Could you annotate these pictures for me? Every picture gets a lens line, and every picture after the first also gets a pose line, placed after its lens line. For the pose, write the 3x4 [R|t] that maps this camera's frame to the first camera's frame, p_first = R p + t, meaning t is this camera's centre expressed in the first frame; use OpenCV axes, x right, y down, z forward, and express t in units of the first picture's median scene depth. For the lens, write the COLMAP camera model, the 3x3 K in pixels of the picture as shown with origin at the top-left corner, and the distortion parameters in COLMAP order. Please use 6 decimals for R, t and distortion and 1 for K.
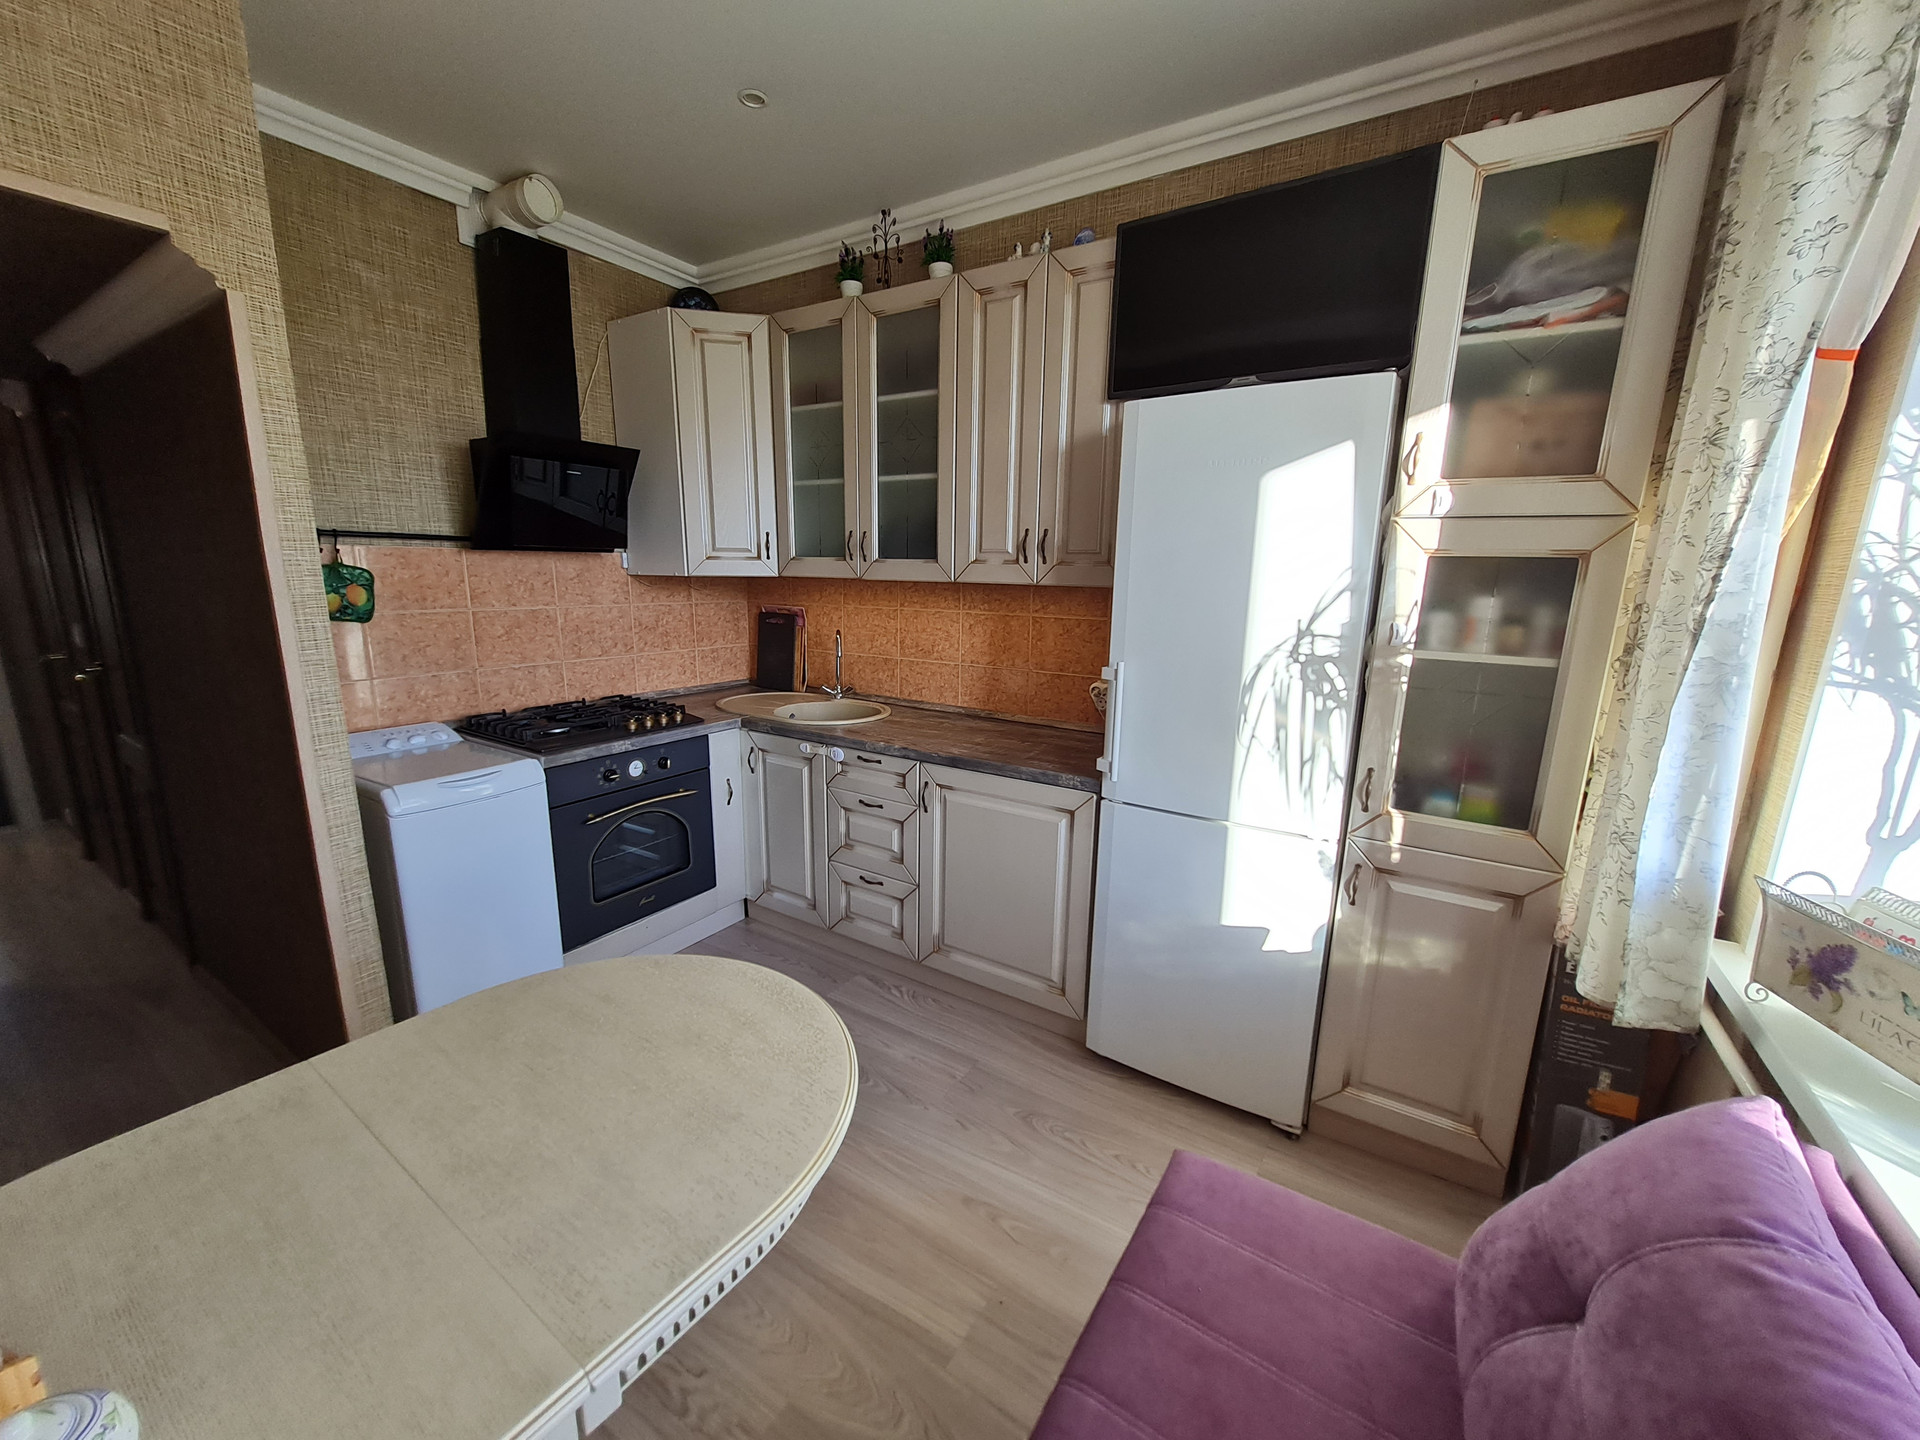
lens RADIAL K [[752.8, 0, 958.0], [0, 752.8, 726.5], [0, 0, 1]] dist [0.002282, 0.000391]
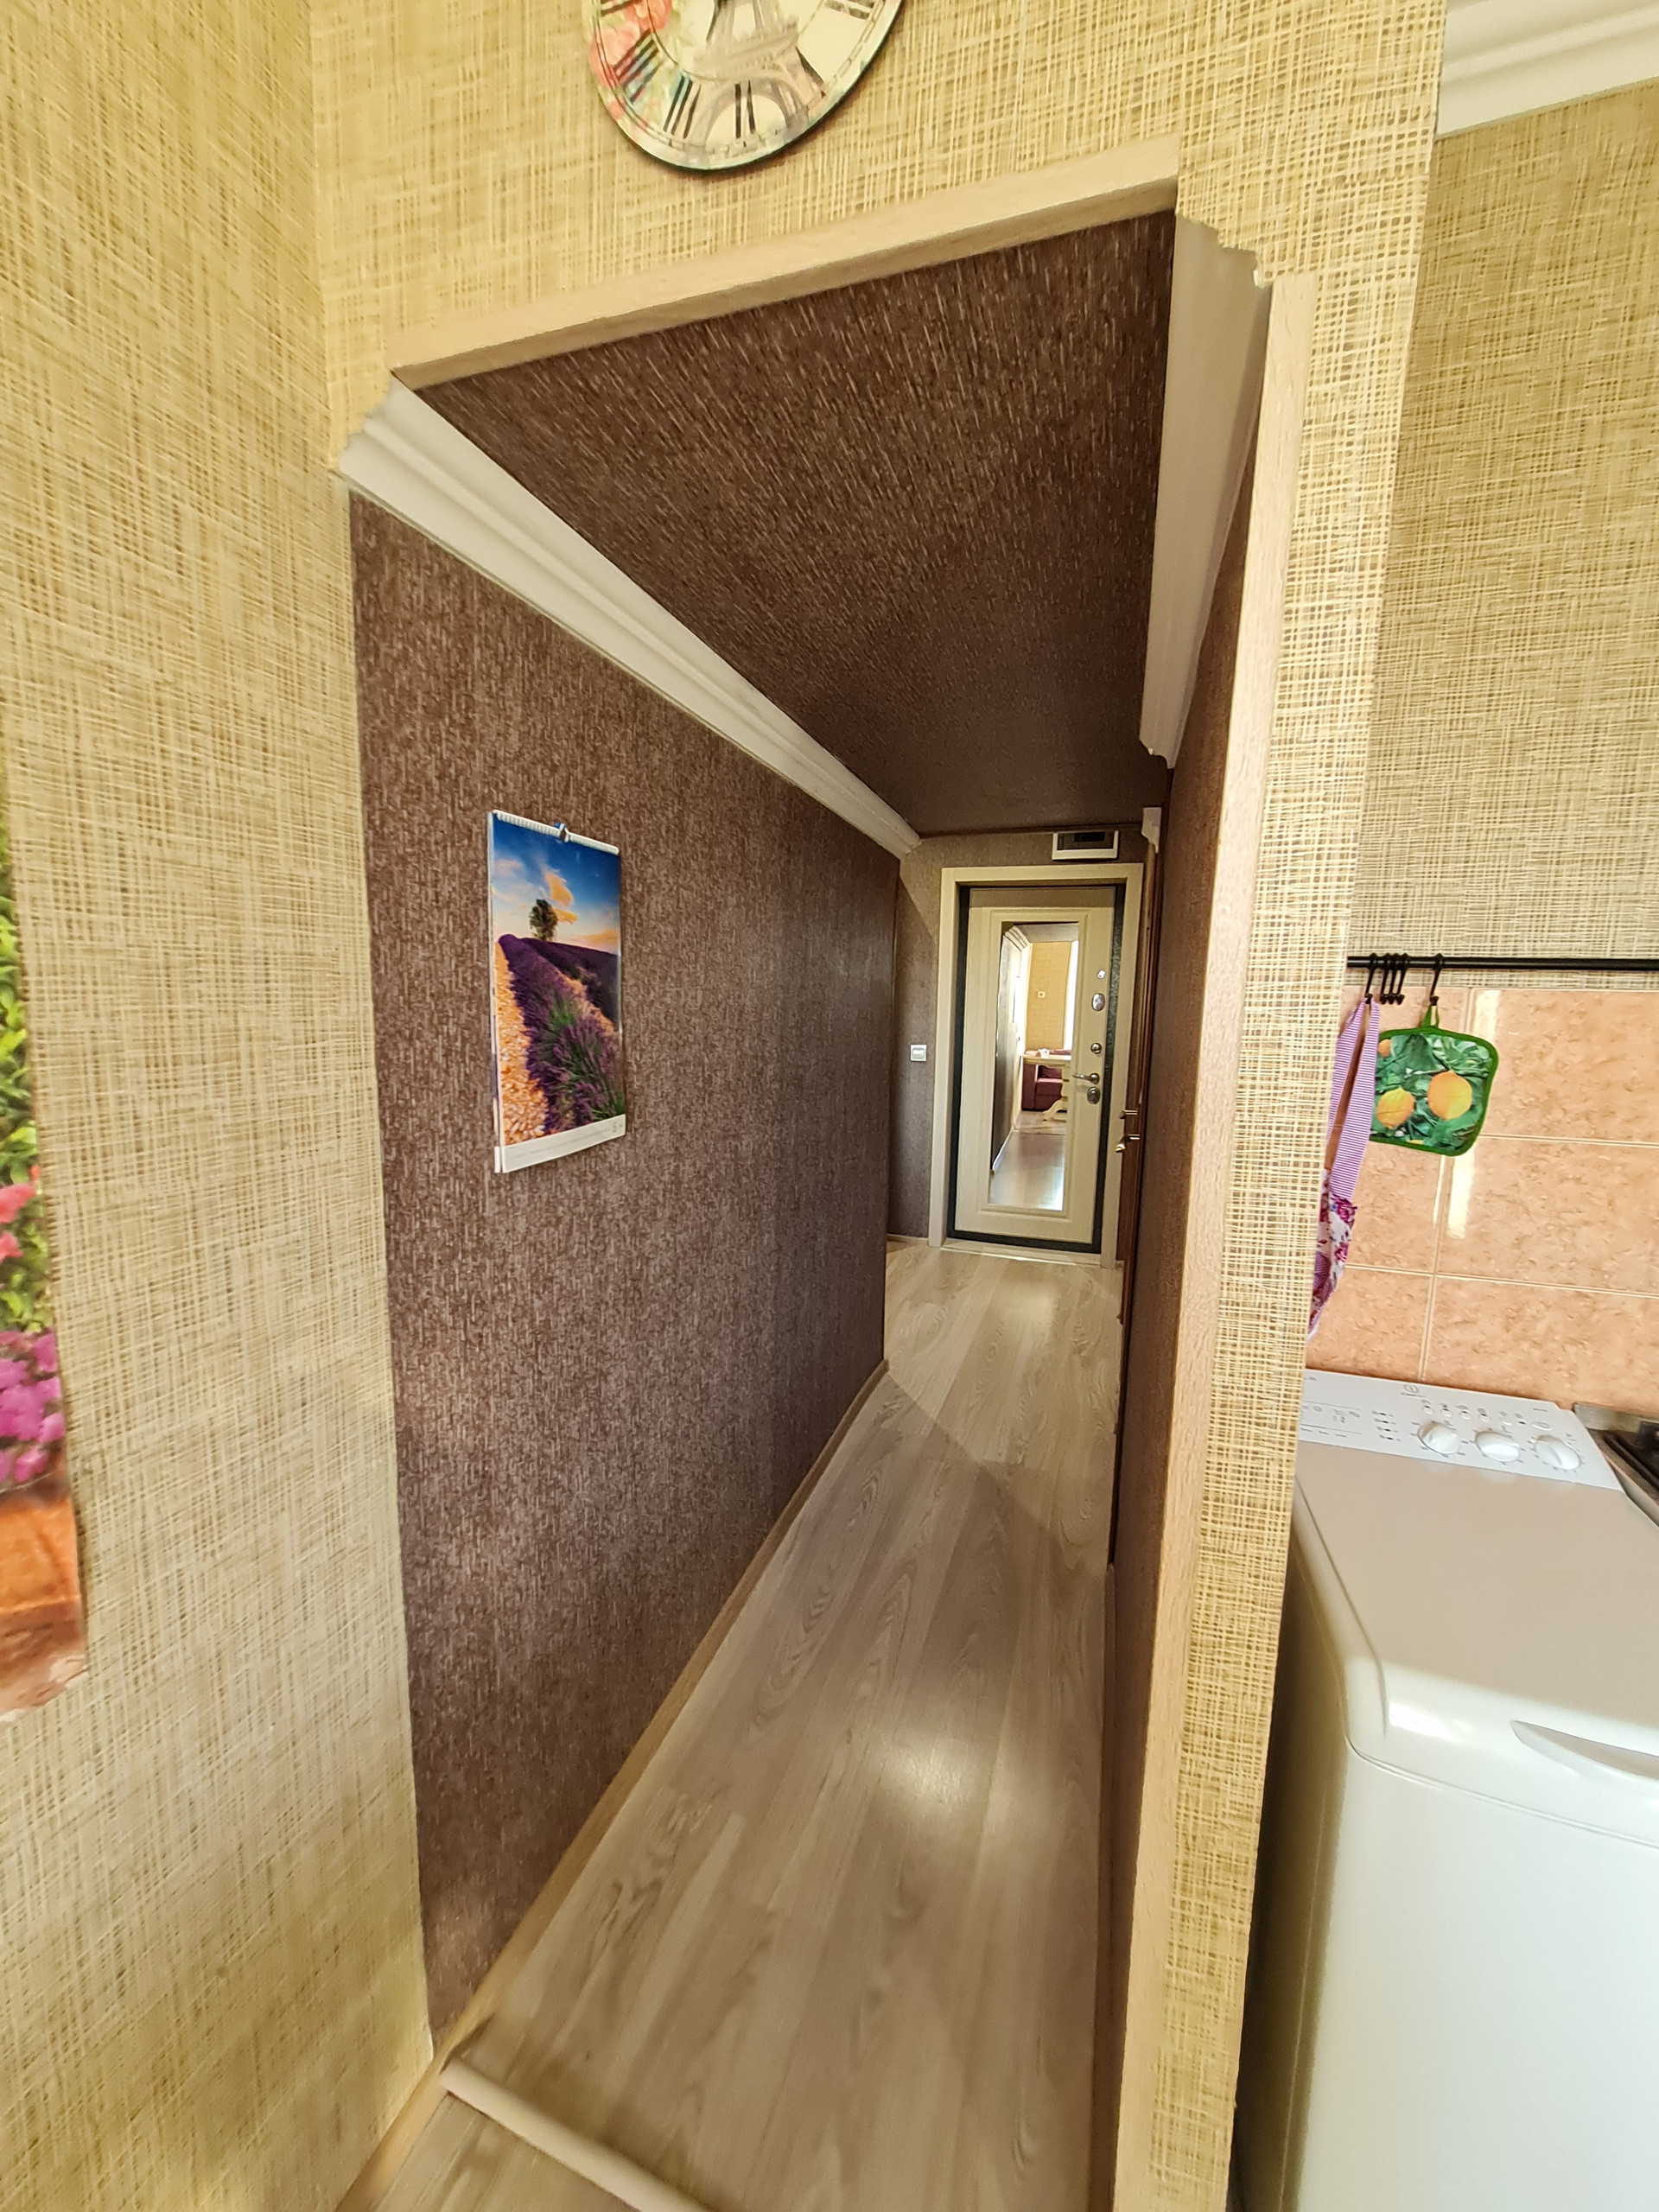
lens RADIAL K [[867.2, 0, 828.6], [0, 867.2, 1105.1], [0, 0, 1]] dist [0.002282, 0.000391]
pose [[0.248996, 0.116538, -0.961468, -0.385127], [-0.214810, 0.974654, 0.062506, -0.120784], [0.944382, 0.190970, 0.267718, 0.505416]]
